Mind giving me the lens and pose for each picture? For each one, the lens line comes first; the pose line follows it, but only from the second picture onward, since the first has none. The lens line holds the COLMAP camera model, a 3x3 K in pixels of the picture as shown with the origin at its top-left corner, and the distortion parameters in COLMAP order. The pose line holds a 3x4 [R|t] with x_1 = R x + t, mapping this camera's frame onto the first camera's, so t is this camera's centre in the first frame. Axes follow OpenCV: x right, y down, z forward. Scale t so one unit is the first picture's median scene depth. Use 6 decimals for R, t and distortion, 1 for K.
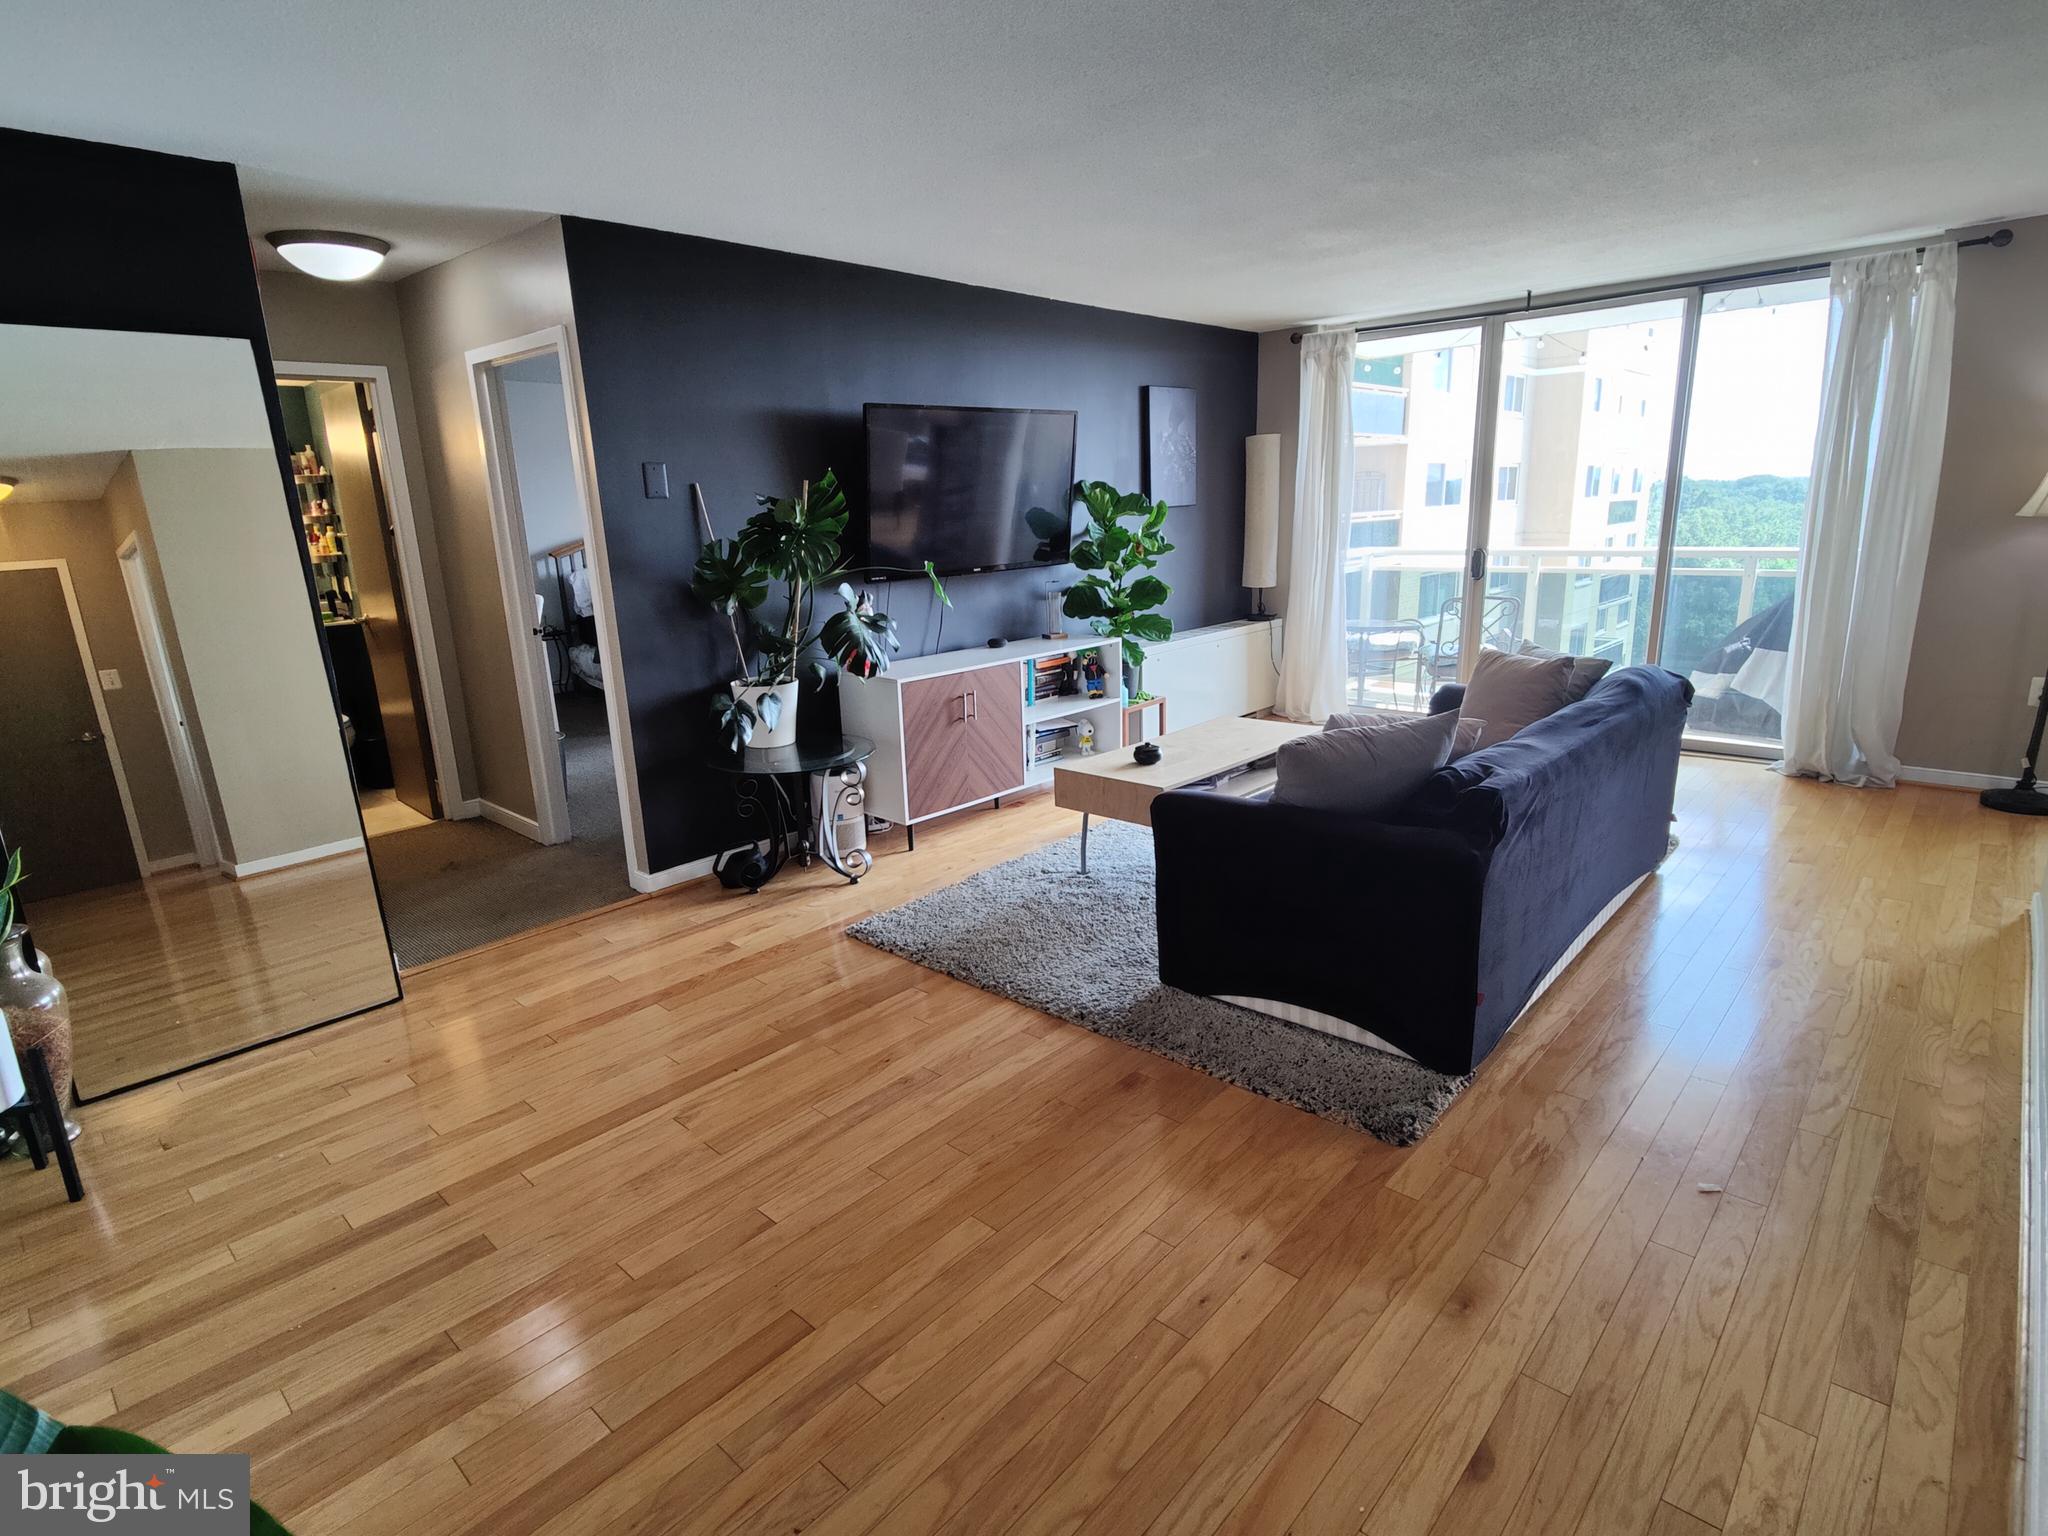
lens RADIAL K [[1046.9, 0, 1032.3], [0, 1046.9, 770.7], [0, 0, 1]] dist [0.035987, -0.029464]
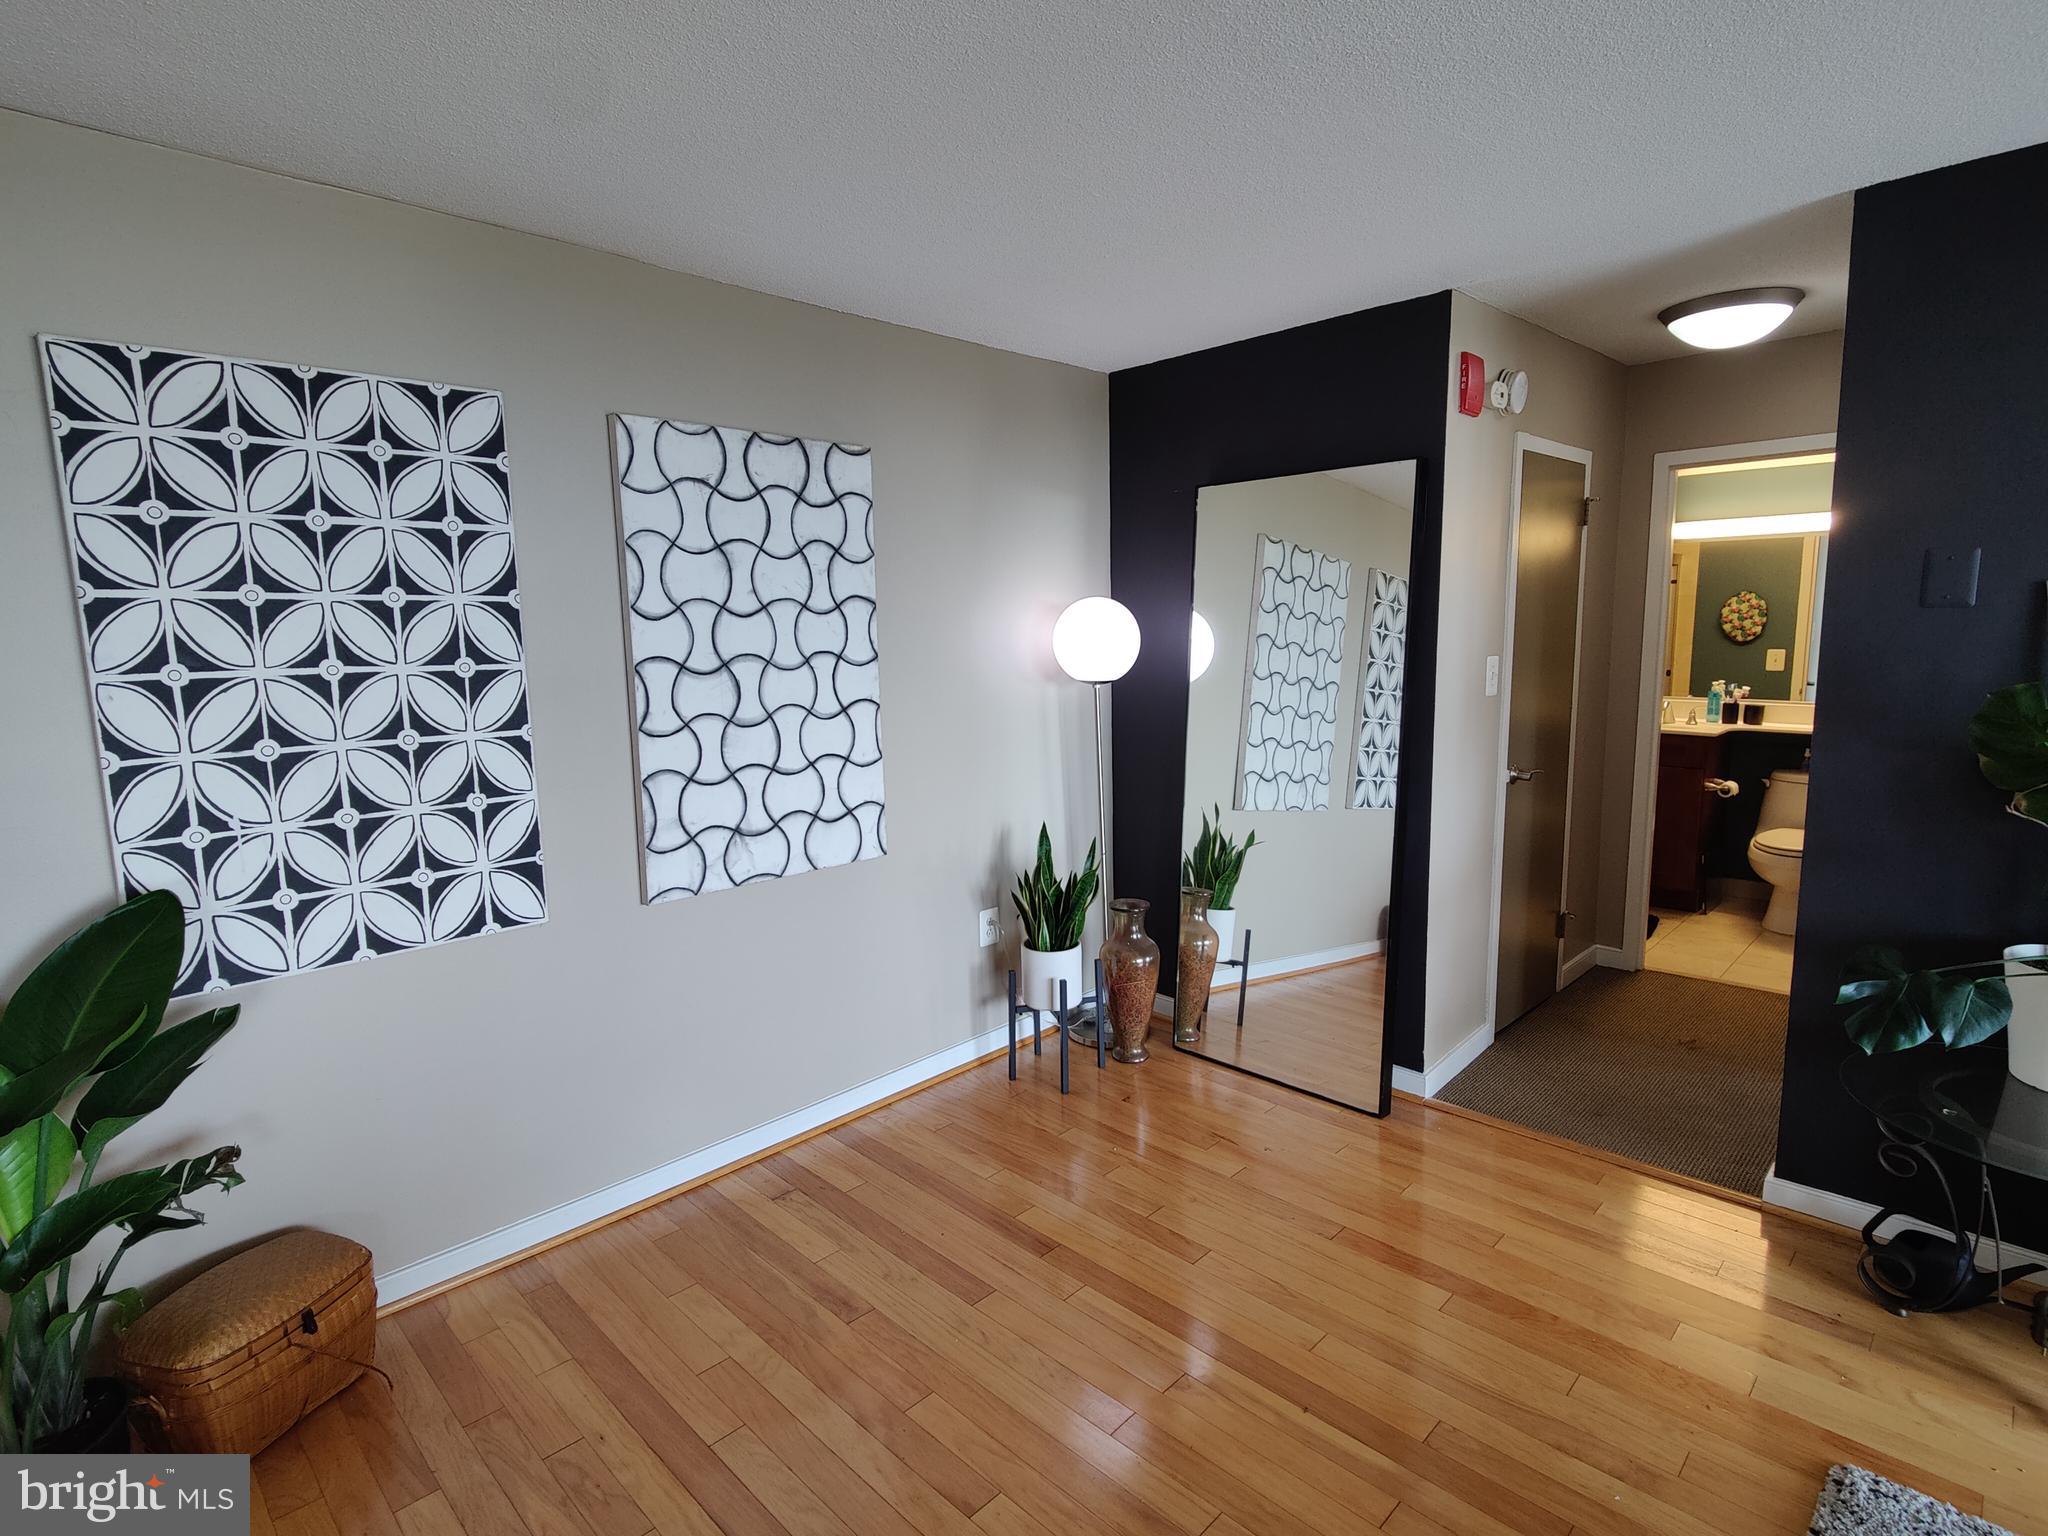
lens RADIAL K [[1046.9, 0, 1032.3], [0, 1046.9, 770.7], [0, 0, 1]] dist [0.035987, -0.029464]
pose [[-0.034838, 0.172085, -0.984466, 0.259780], [-0.227502, 0.957836, 0.175481, -0.155395], [0.973154, 0.230082, 0.005781, 0.514207]]
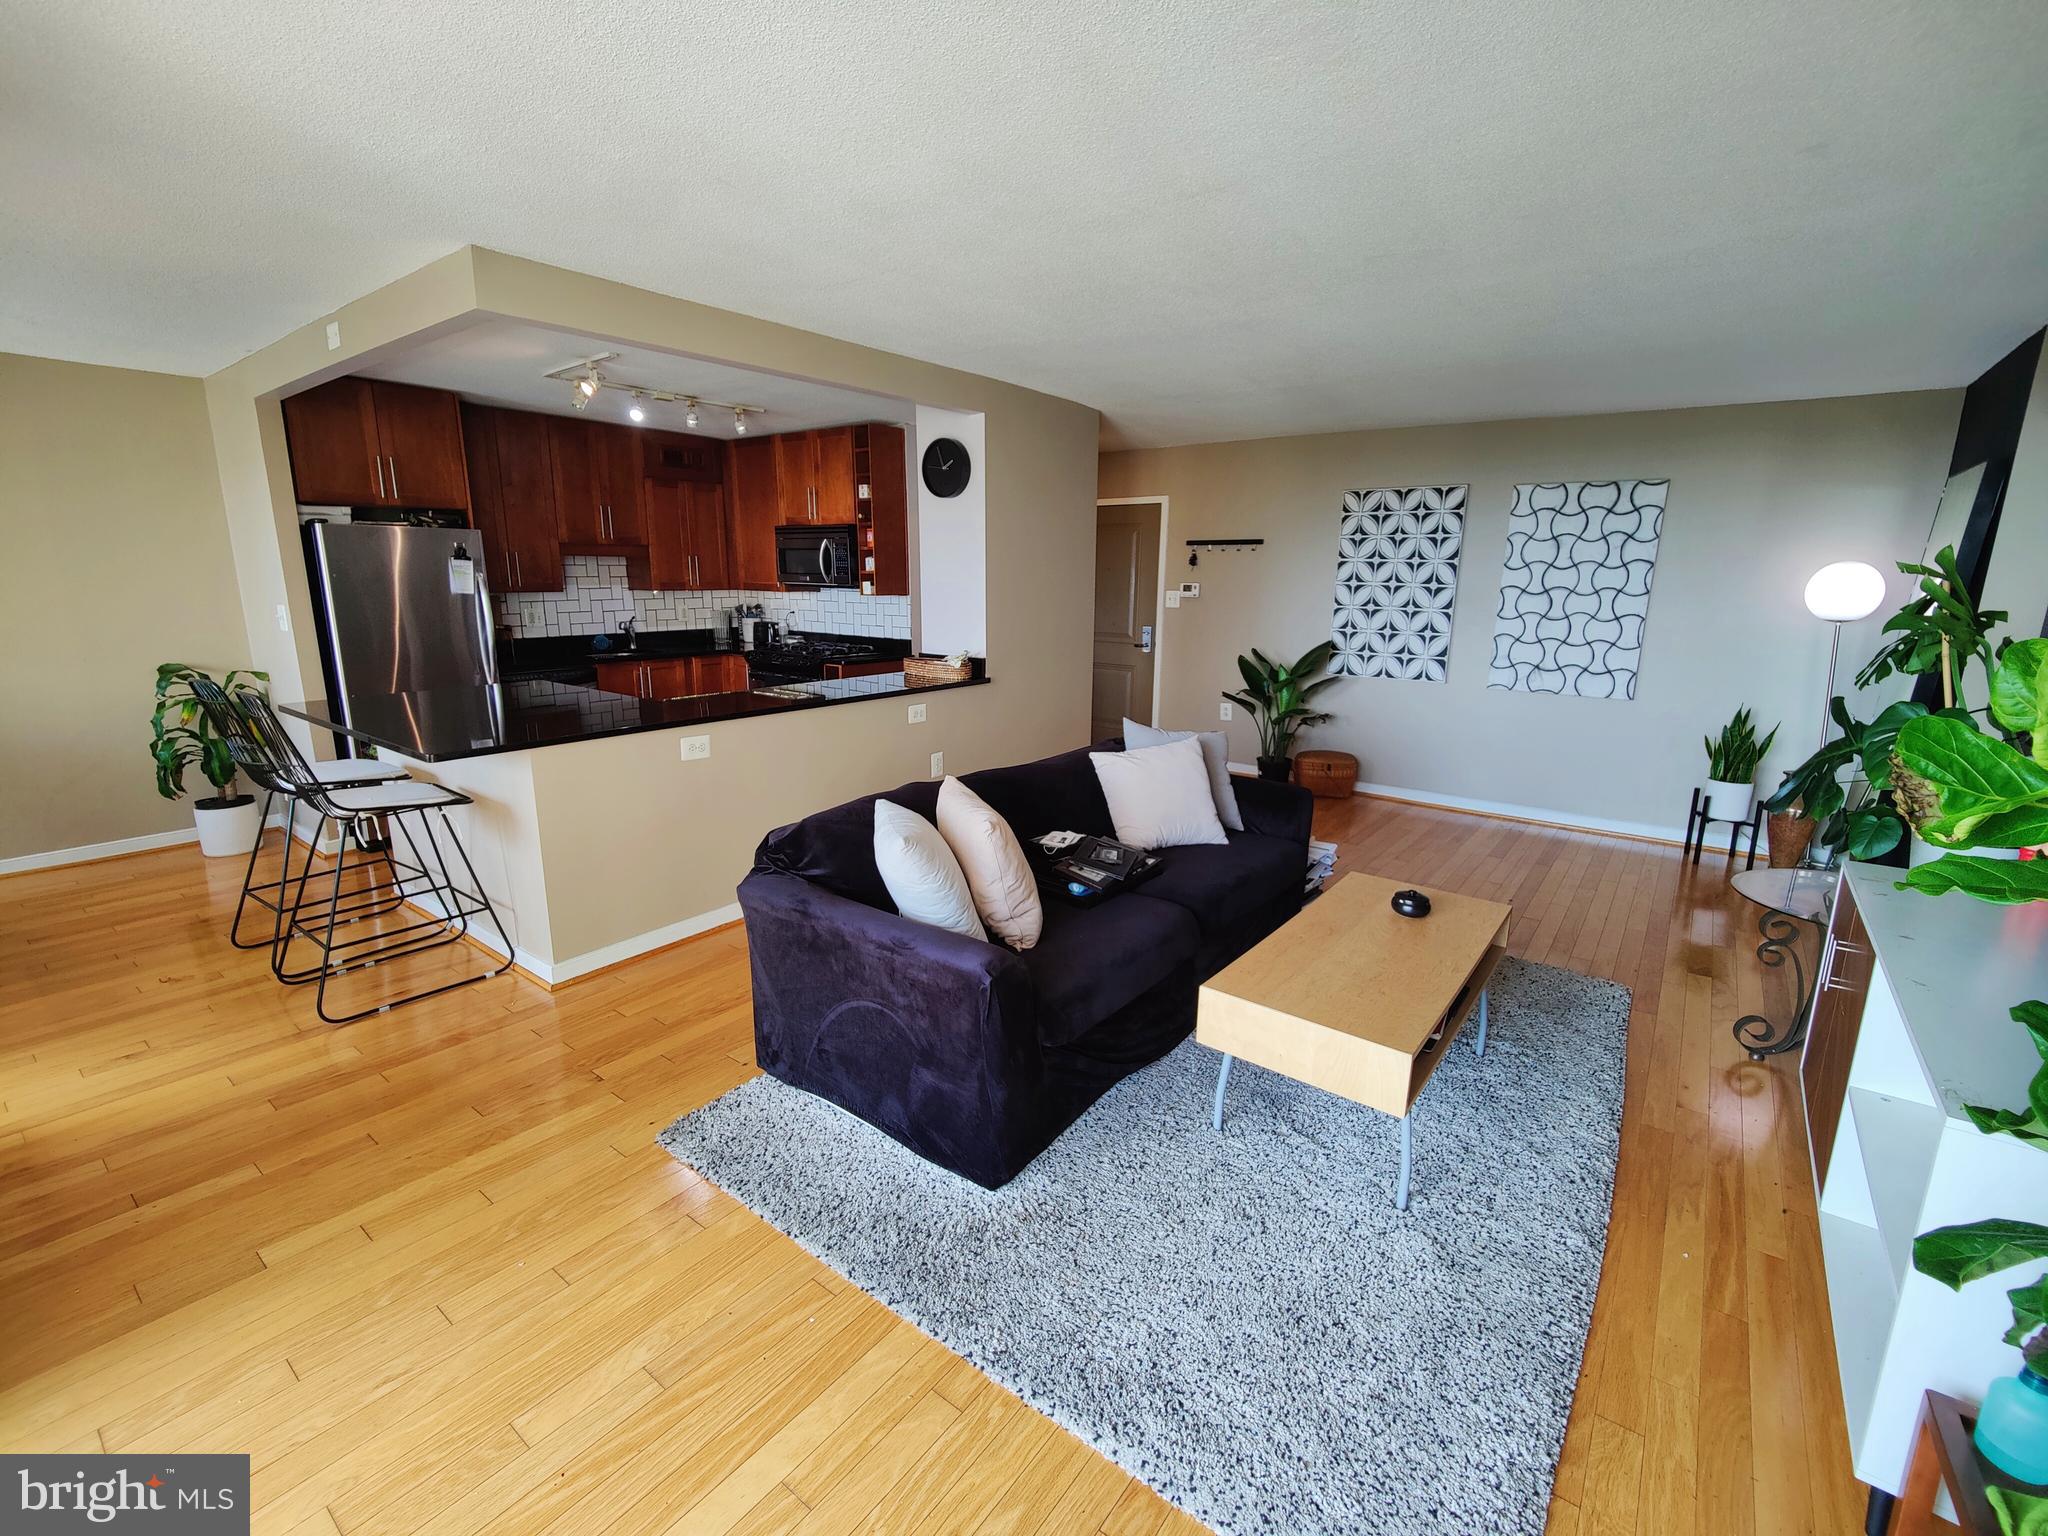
lens RADIAL K [[879.0, 0, 1026.0], [0, 879.0, 771.9], [0, 0, 1]] dist [0.017764, -0.026220]
pose [[-0.995564, 0.039450, -0.085419, 0.464734], [-0.004095, 0.888827, 0.458225, -0.417609], [0.094000, 0.456542, -0.884722, 1.533666]]
